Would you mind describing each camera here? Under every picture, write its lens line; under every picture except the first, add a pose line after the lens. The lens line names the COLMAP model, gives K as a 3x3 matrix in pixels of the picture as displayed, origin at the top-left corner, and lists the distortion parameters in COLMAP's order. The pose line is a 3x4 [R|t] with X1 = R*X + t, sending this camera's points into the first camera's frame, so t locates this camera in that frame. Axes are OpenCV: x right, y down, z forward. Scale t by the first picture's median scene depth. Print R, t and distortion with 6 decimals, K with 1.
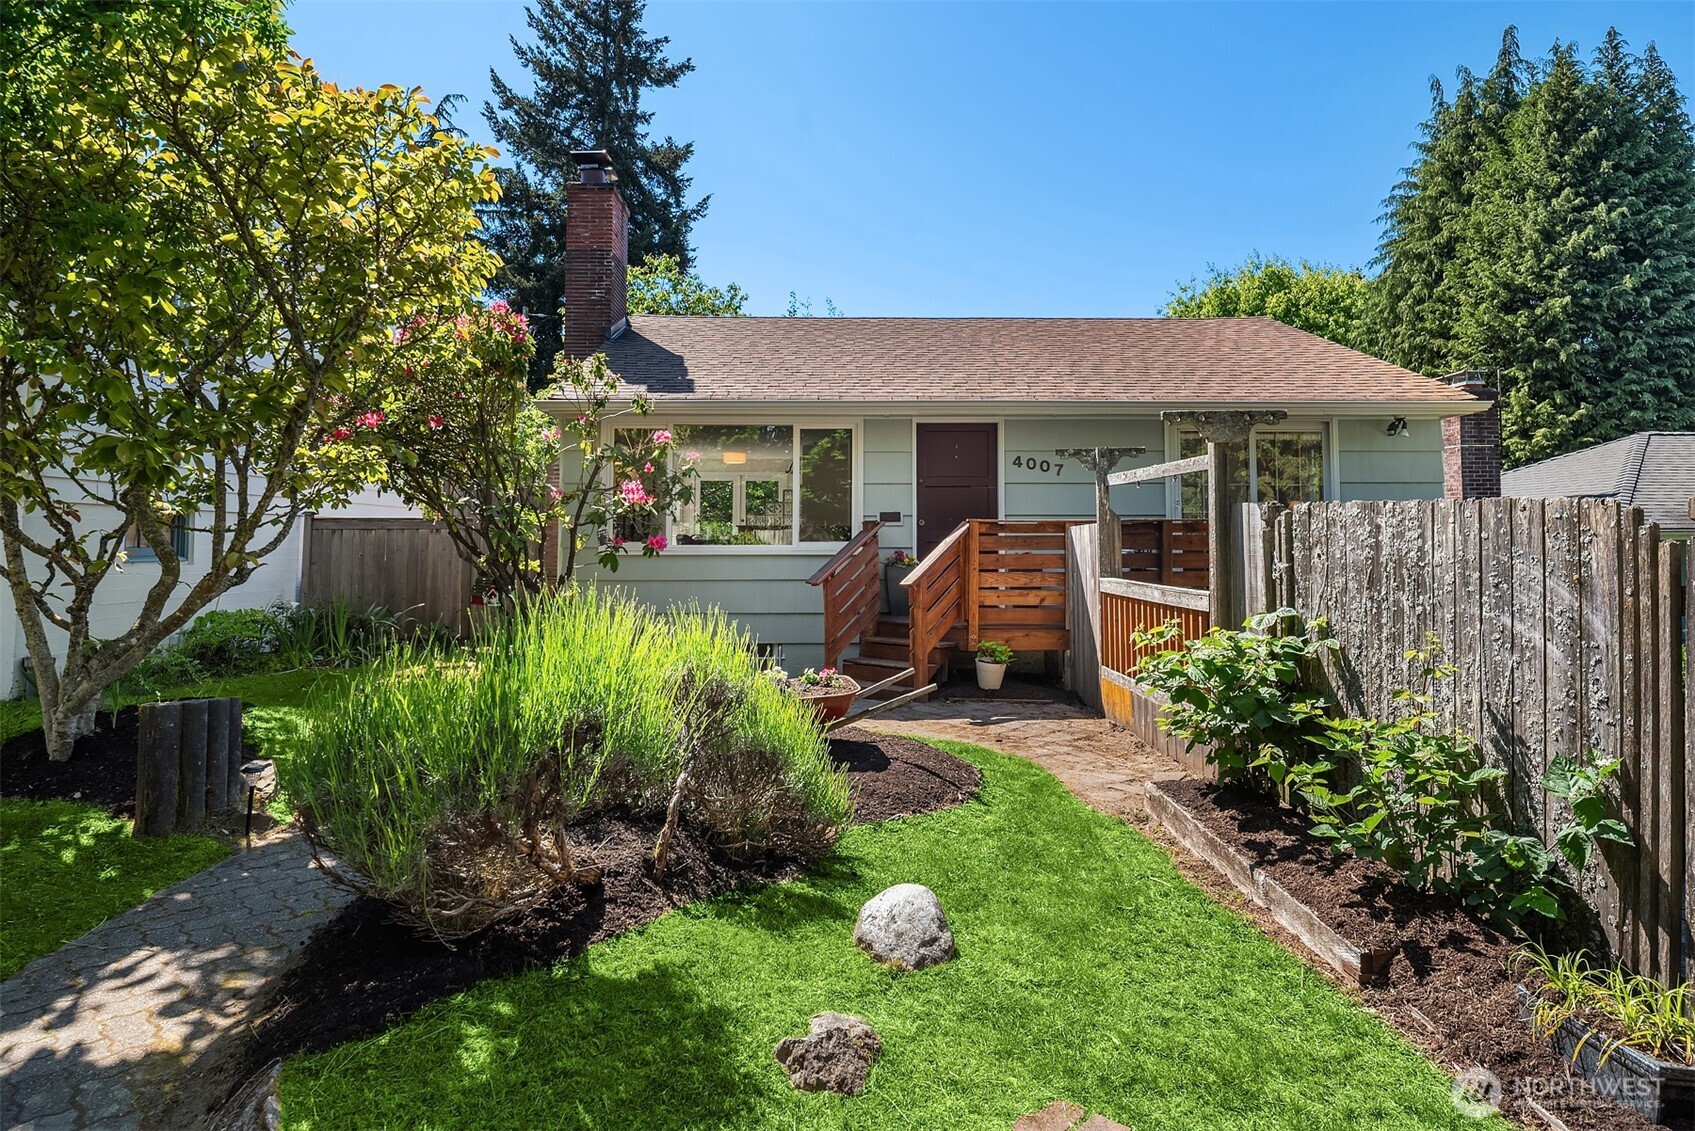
lens RADIAL K [[1067.0, 0, 906.7], [0, 1067.0, 519.7], [0, 0, 1]] dist [-0.001455, -0.004825]
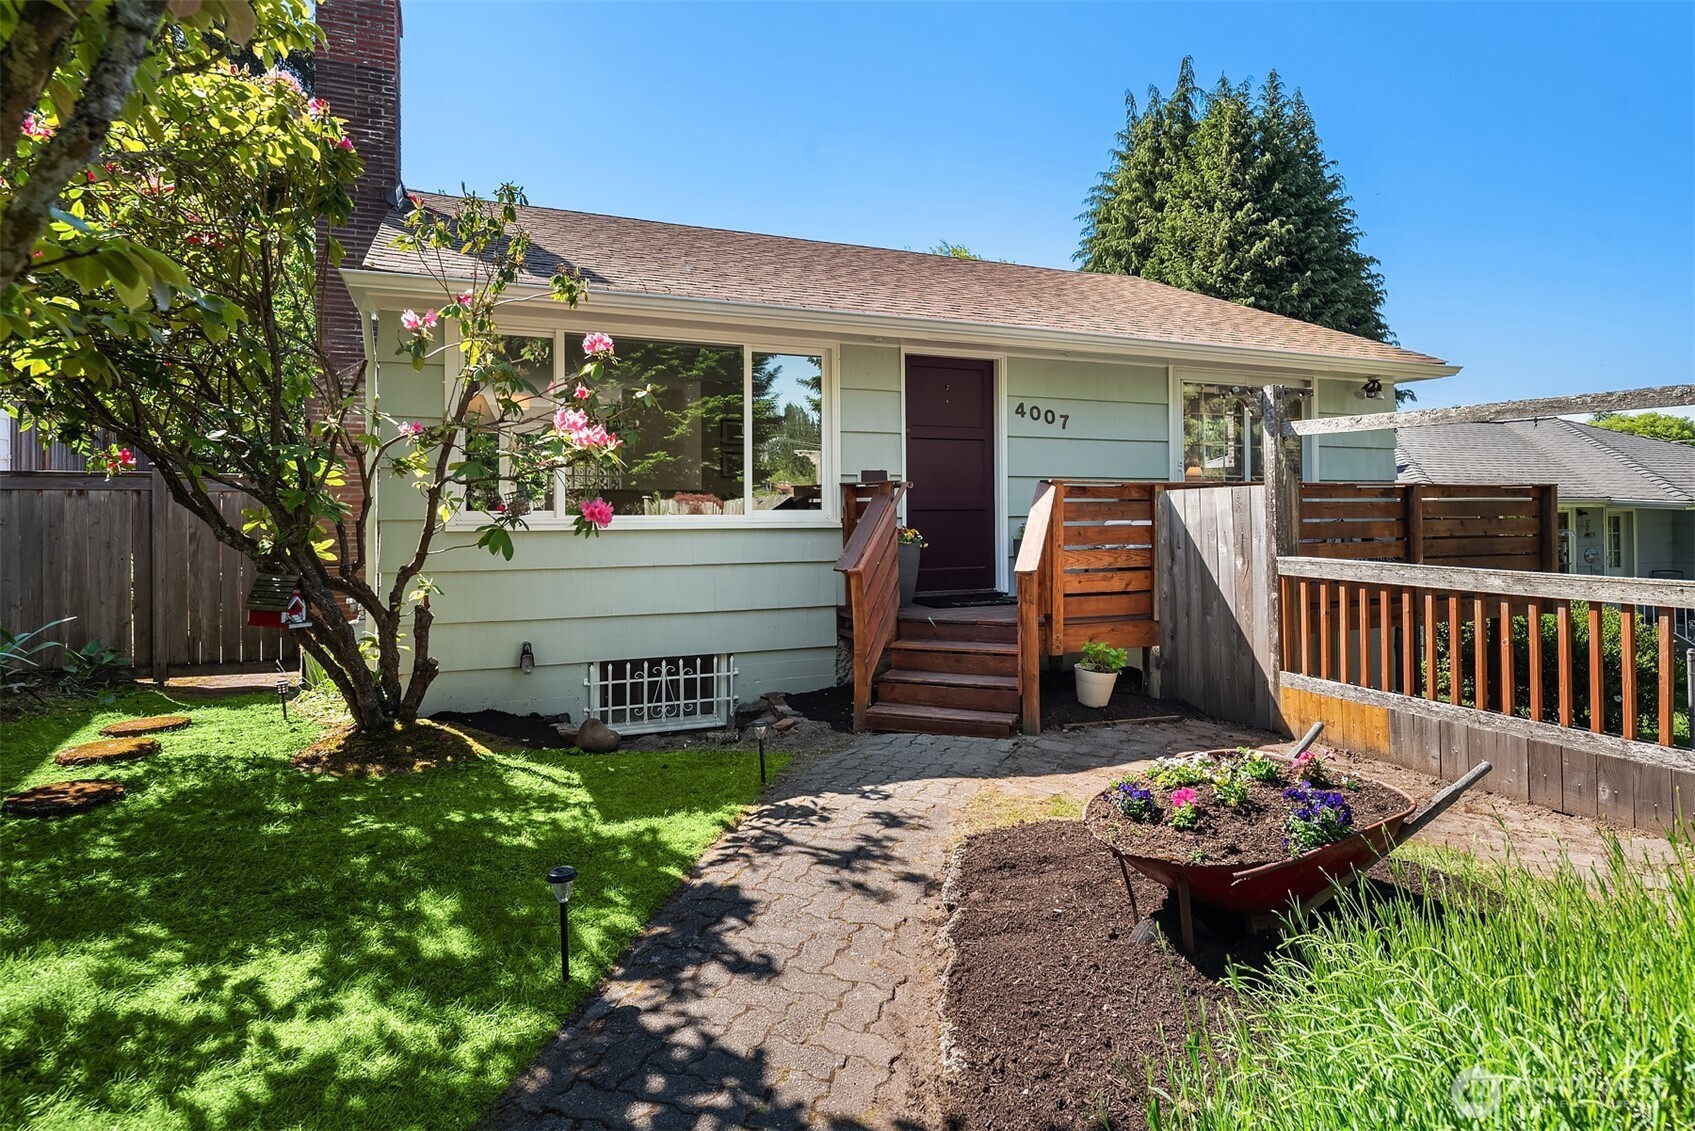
lens RADIAL K [[918.2, 0, 877.9], [0, 918.2, 546.7], [0, 0, 1]] dist [-0.001254, -0.000871]
pose [[0.922634, -0.016634, 0.385319, -0.285618], [-0.007066, 0.998173, 0.060009, 0.008218], [-0.385613, -0.058089, 0.920830, 0.433072]]
